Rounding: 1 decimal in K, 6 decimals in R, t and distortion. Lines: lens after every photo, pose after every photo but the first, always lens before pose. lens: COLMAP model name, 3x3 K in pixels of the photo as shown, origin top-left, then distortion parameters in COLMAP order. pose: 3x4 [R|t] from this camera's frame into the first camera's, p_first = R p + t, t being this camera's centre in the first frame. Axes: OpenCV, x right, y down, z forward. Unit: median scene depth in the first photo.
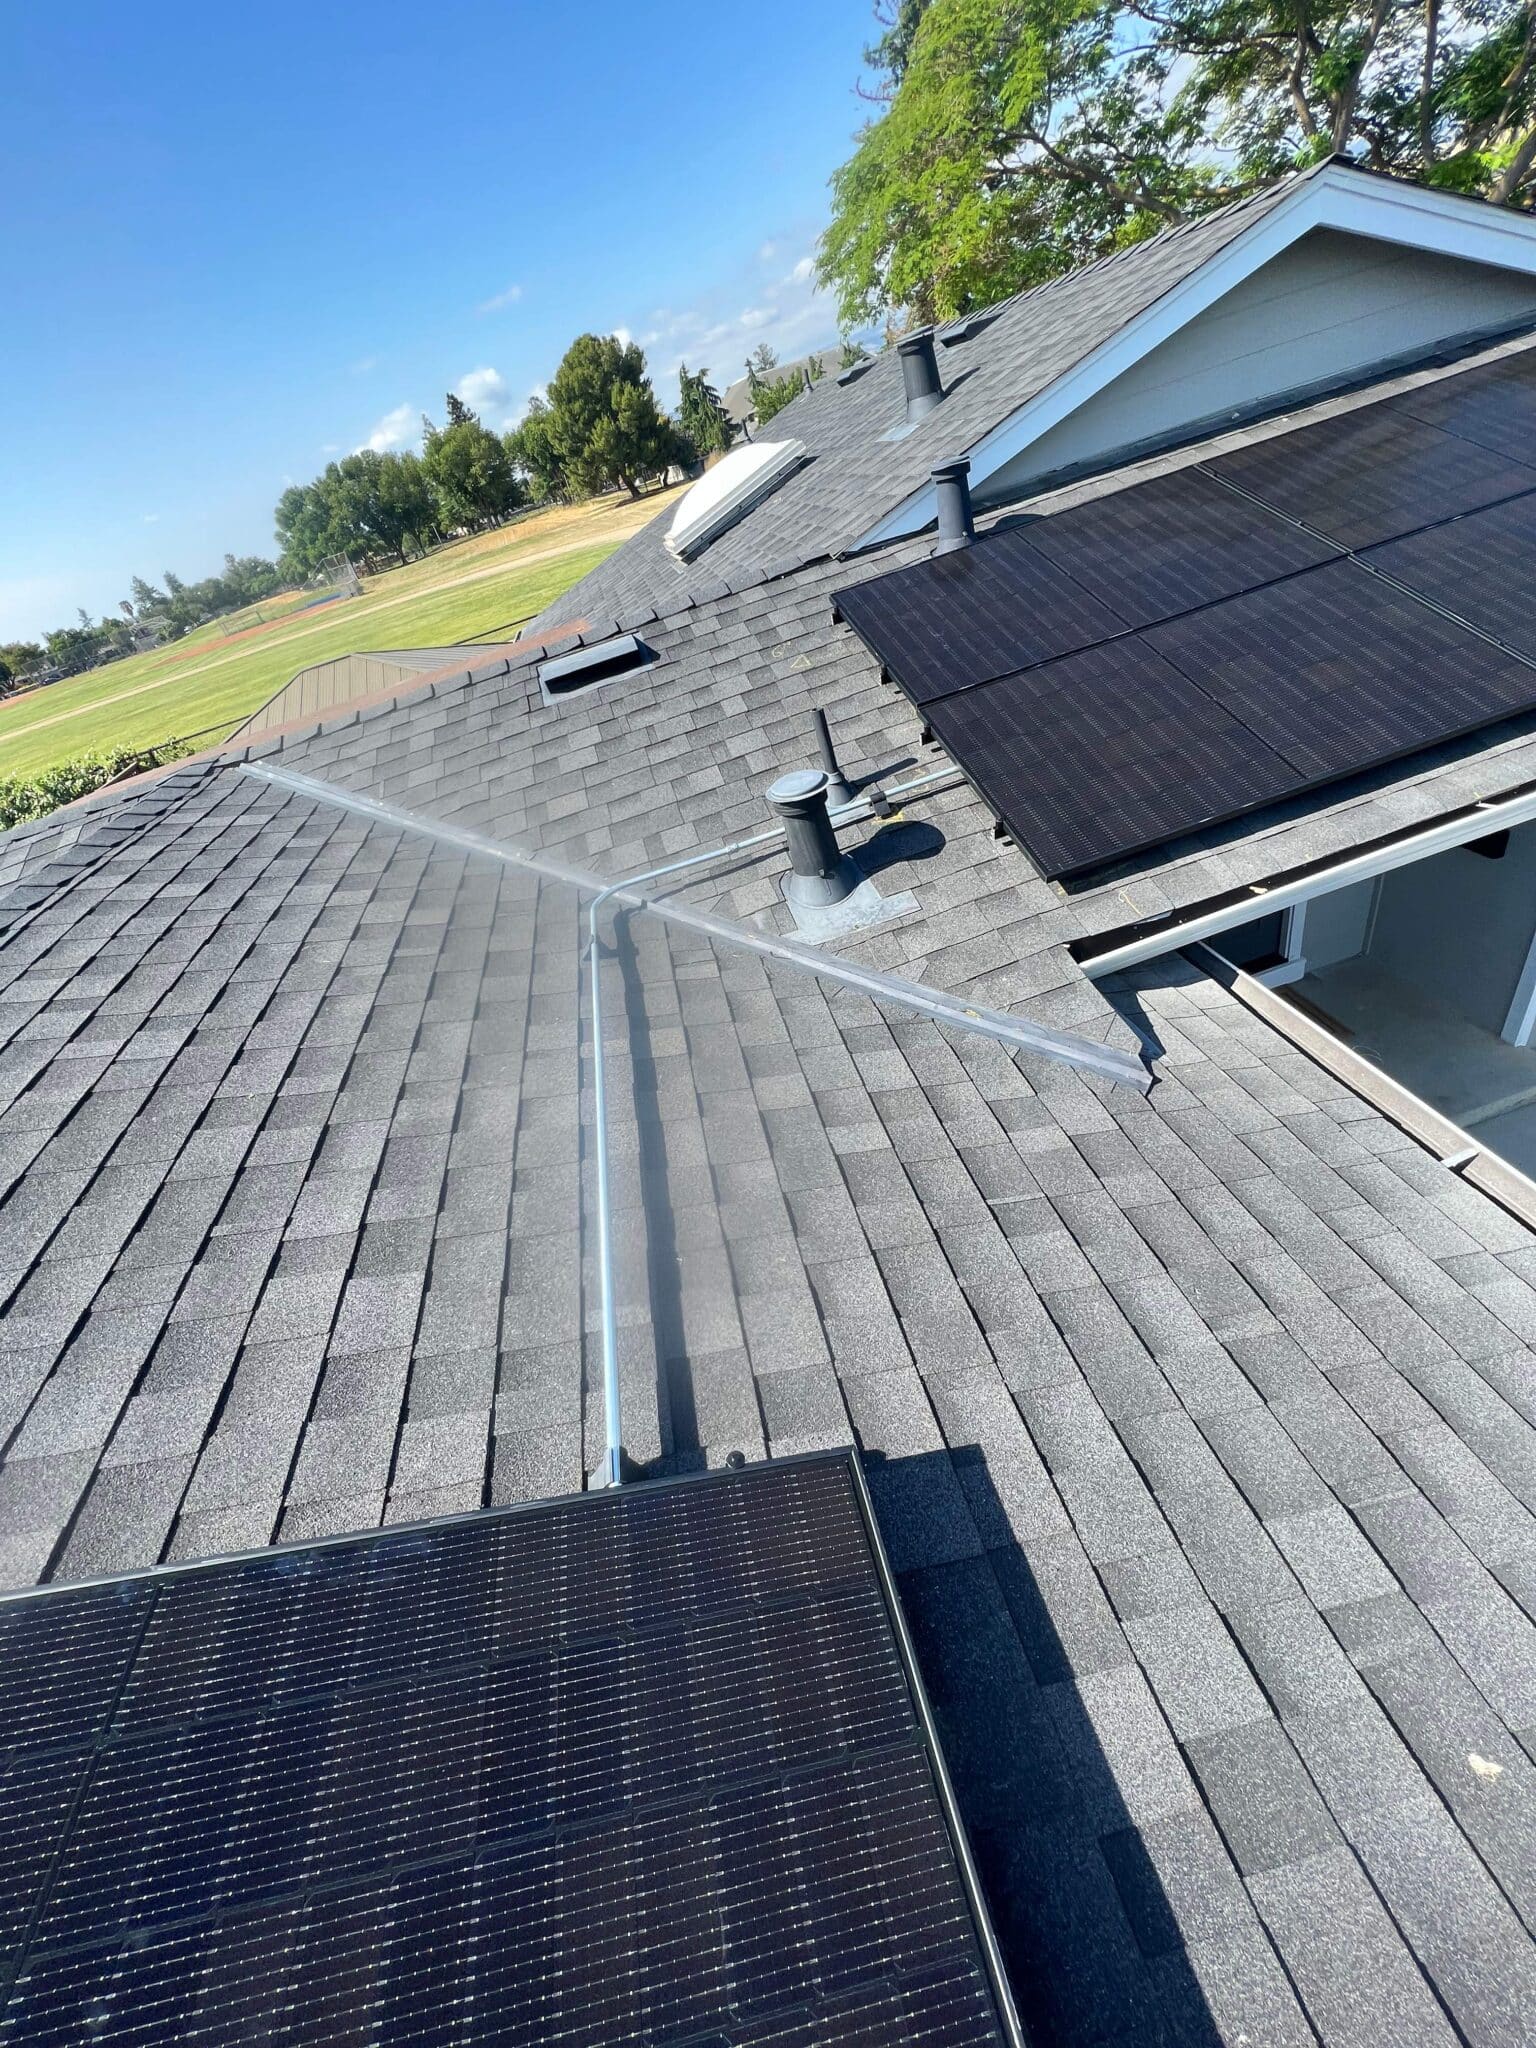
lens RADIAL K [[823.2, 0, 772.7], [0, 823.2, 1023.8], [0, 0, 1]] dist [-0.003447, 0.001092]
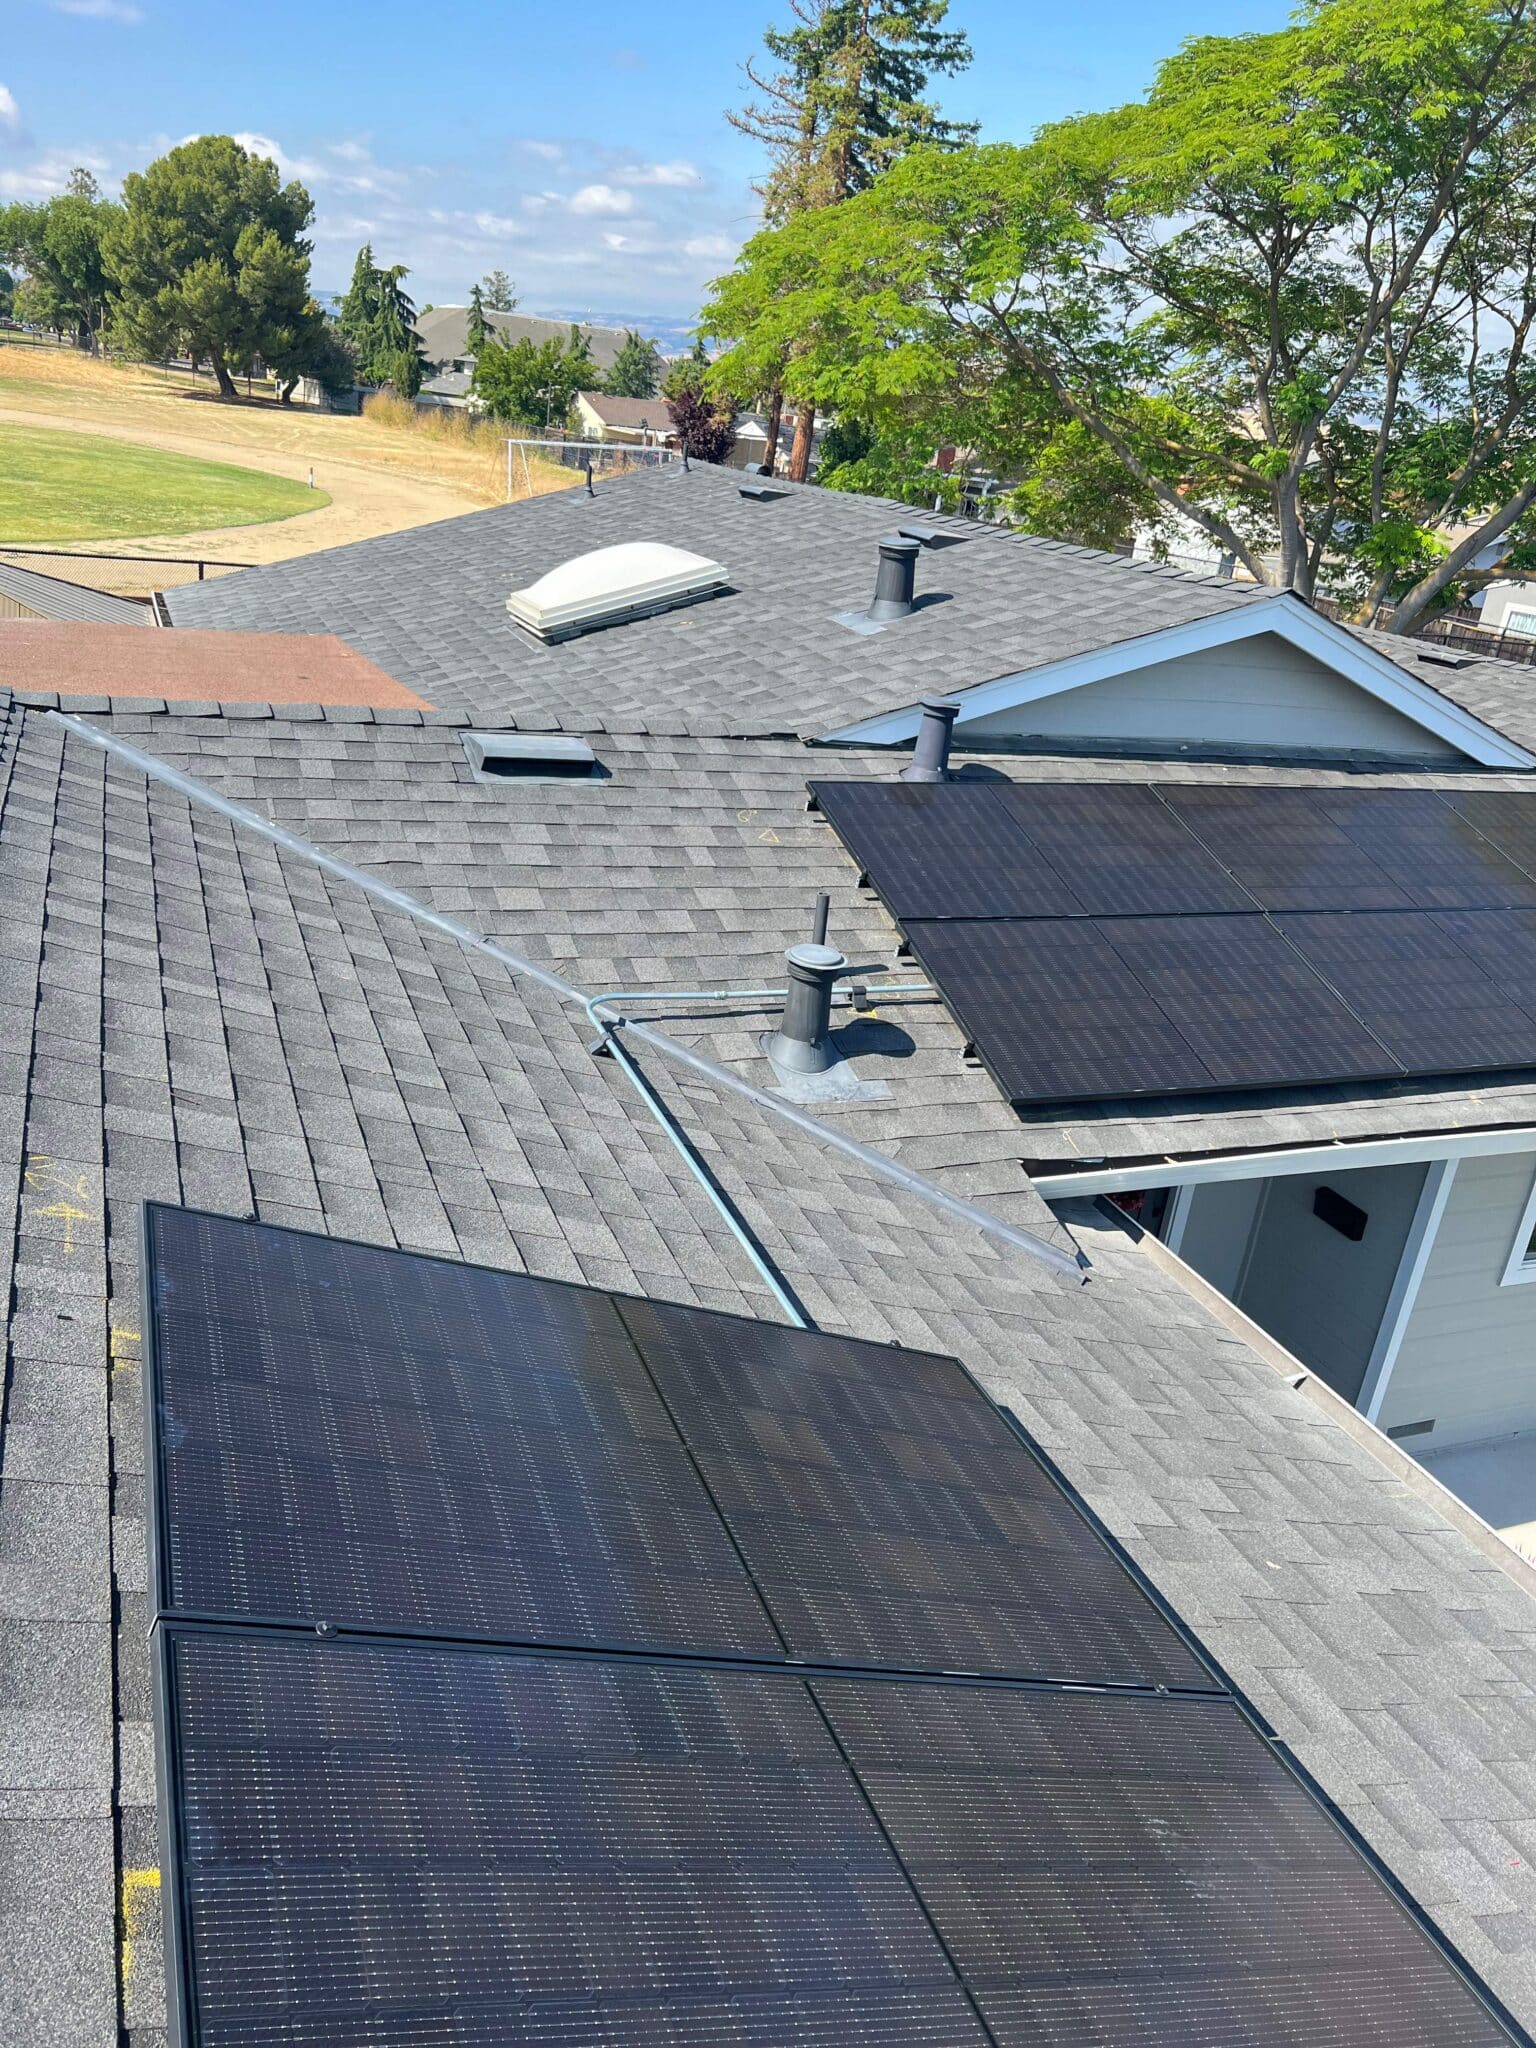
lens RADIAL K [[1550.5, 0, 750.5], [0, 1550.5, 1013.7], [0, 0, 1]] dist [0.052435, -0.066260]
pose [[0.914747, 0.288697, 0.282650, -0.485654], [-0.201521, 0.932369, -0.300129, 0.326728], [-0.350181, 0.217582, 0.911061, -0.641237]]
